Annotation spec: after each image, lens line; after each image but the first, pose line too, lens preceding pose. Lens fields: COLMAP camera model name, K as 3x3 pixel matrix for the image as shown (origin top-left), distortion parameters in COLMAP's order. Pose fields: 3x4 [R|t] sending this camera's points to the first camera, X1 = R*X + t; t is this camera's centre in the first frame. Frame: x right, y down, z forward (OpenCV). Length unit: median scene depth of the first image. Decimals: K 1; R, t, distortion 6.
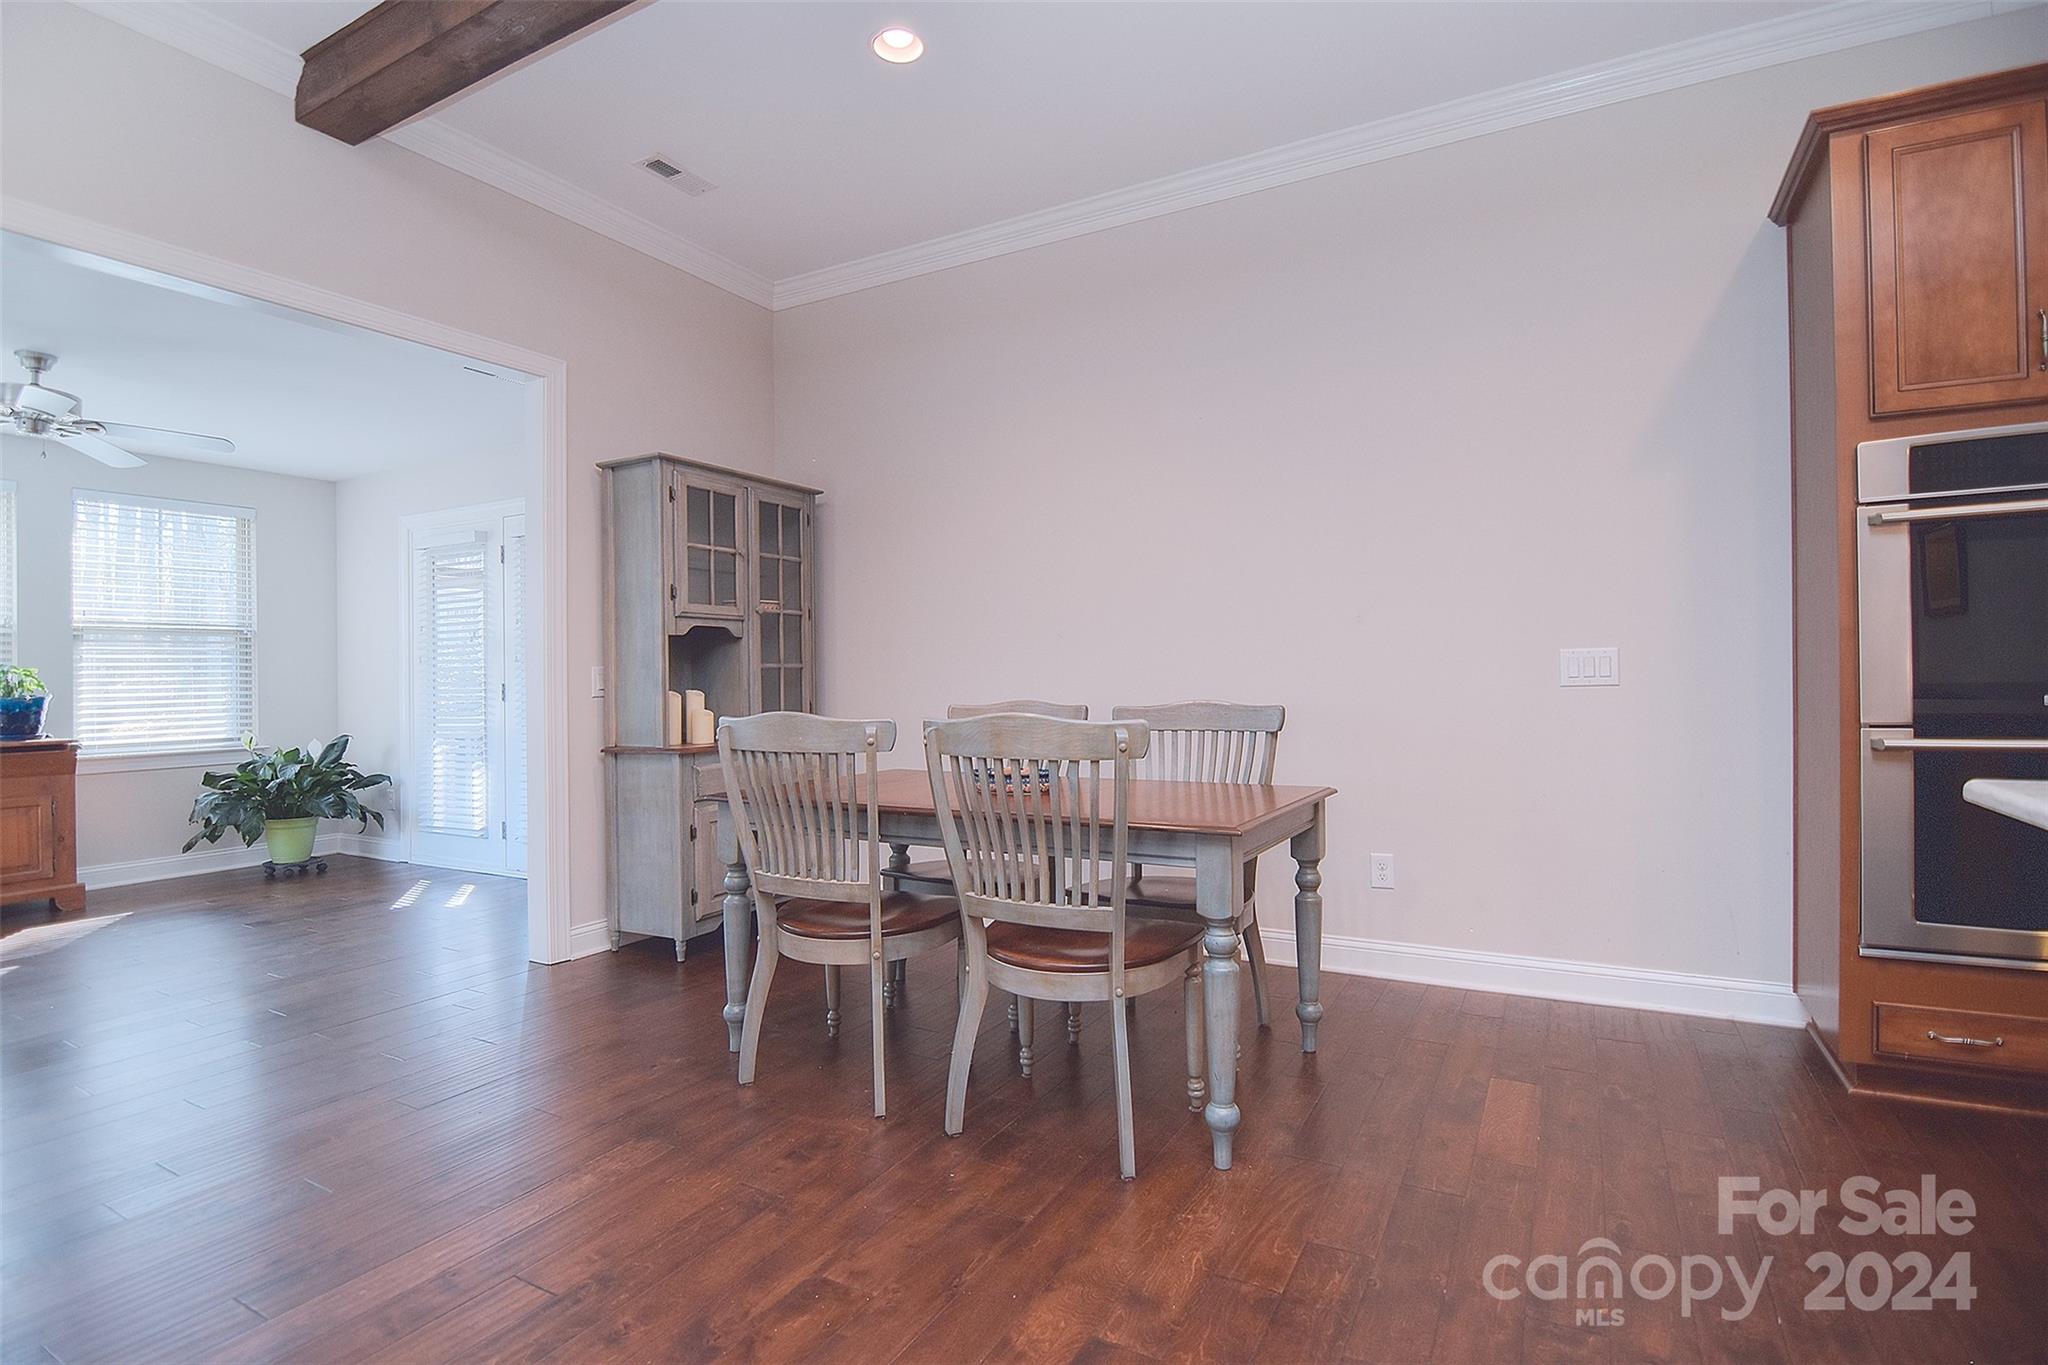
lens RADIAL K [[989.9, 0, 1027.1], [0, 989.9, 661.4], [0, 0, 1]] dist [-0.004905, -0.000360]
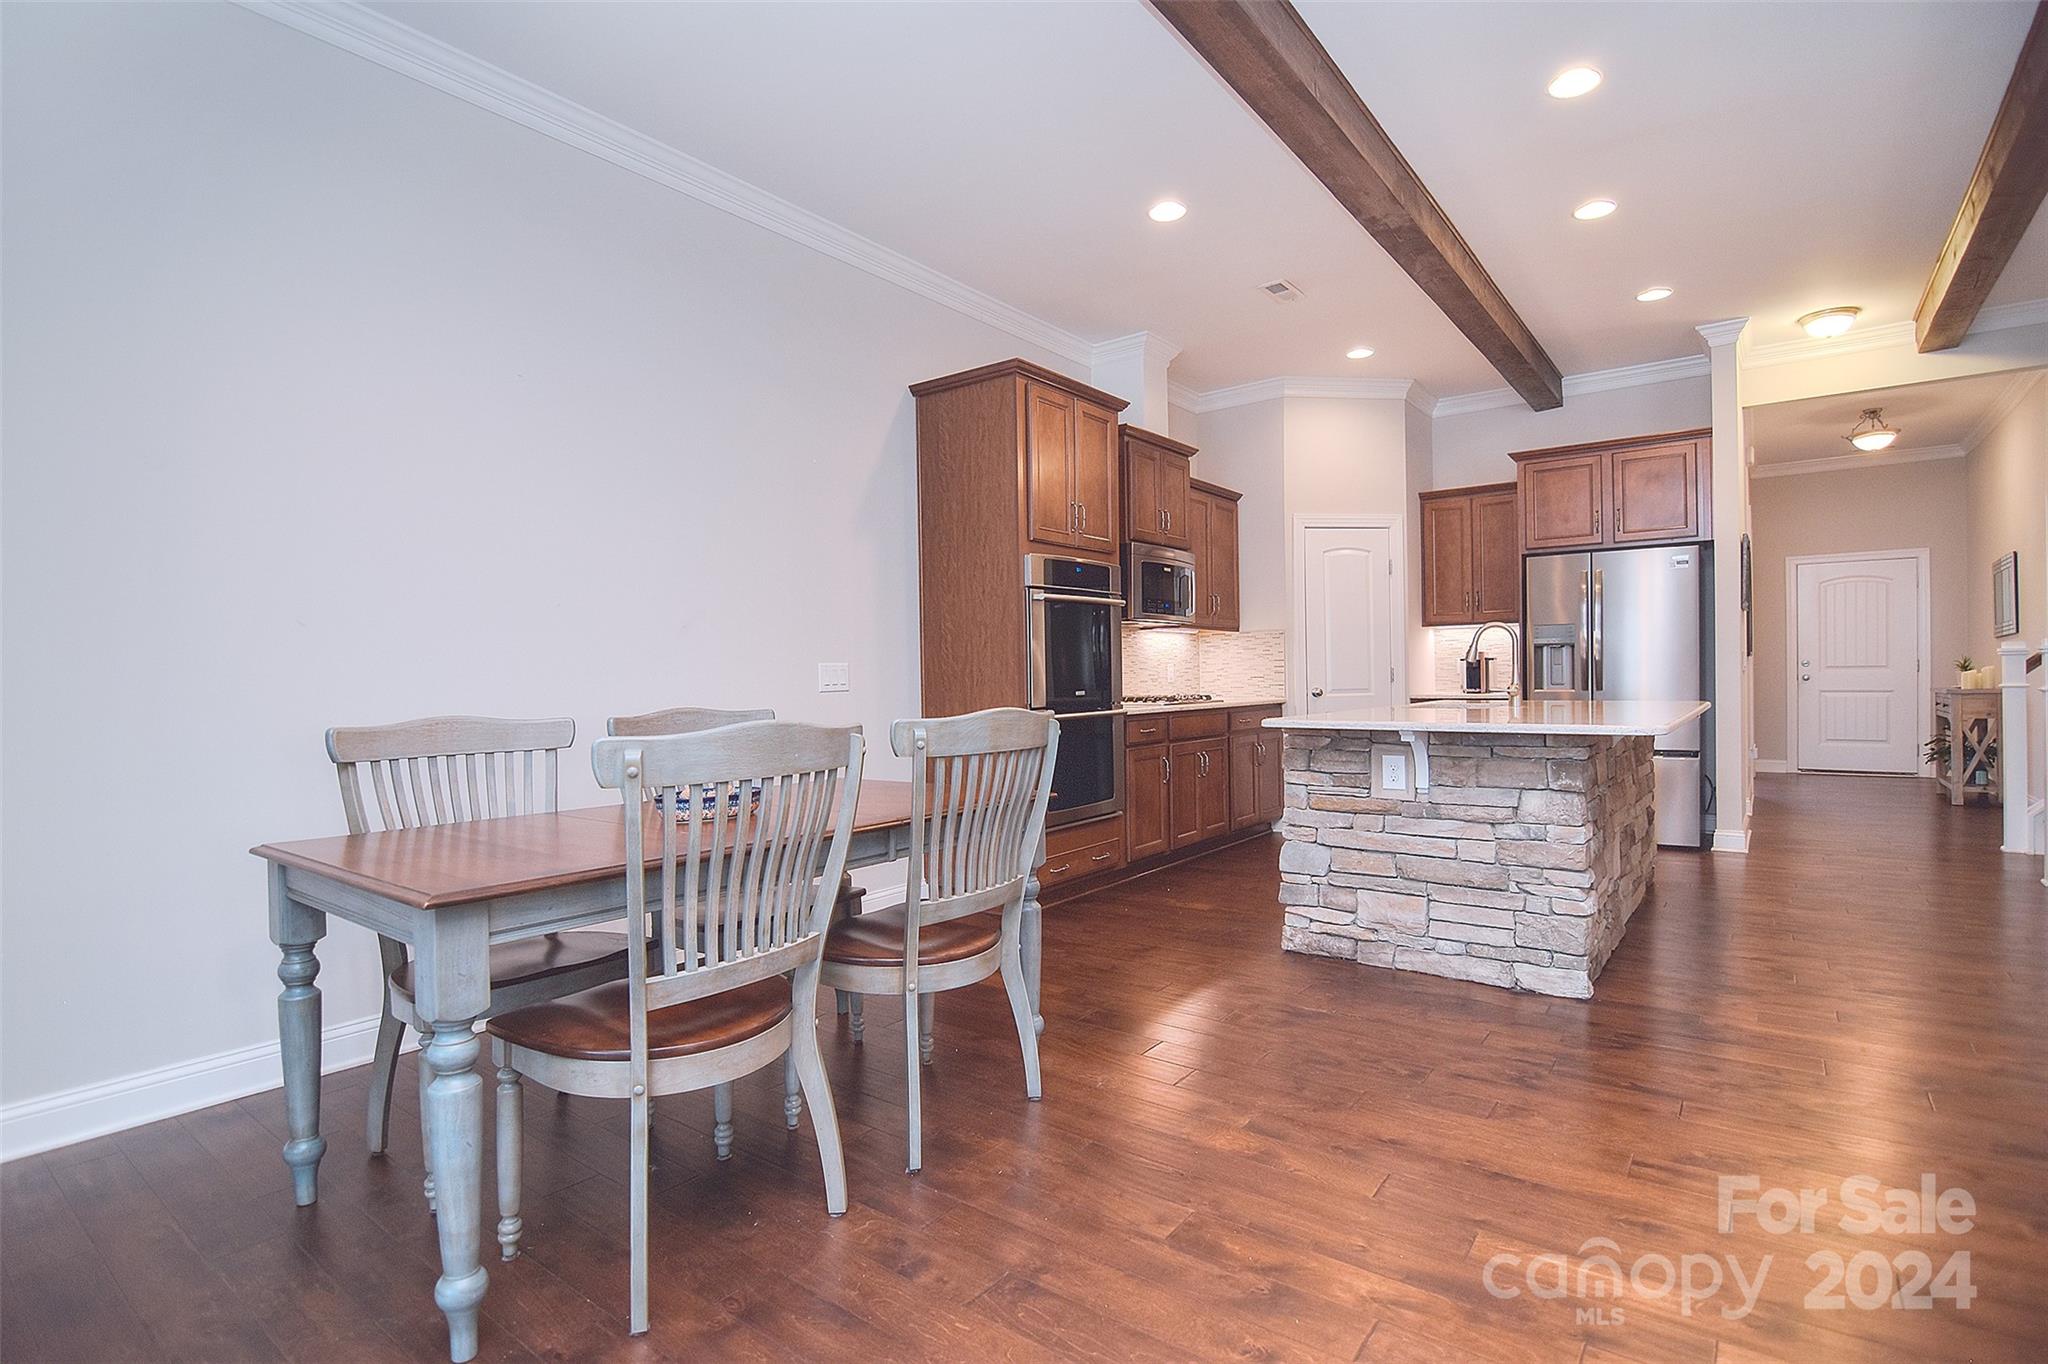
lens RADIAL K [[989.9, 0, 1024.0], [0, 989.9, 690.1], [0, 0, 1]] dist [-0.004905, -0.000360]
pose [[0.147728, -0.002431, 0.989025, -0.951774], [0.002371, 0.999995, 0.002104, 0.025809], [-0.989025, 0.002034, 0.147733, 0.742045]]
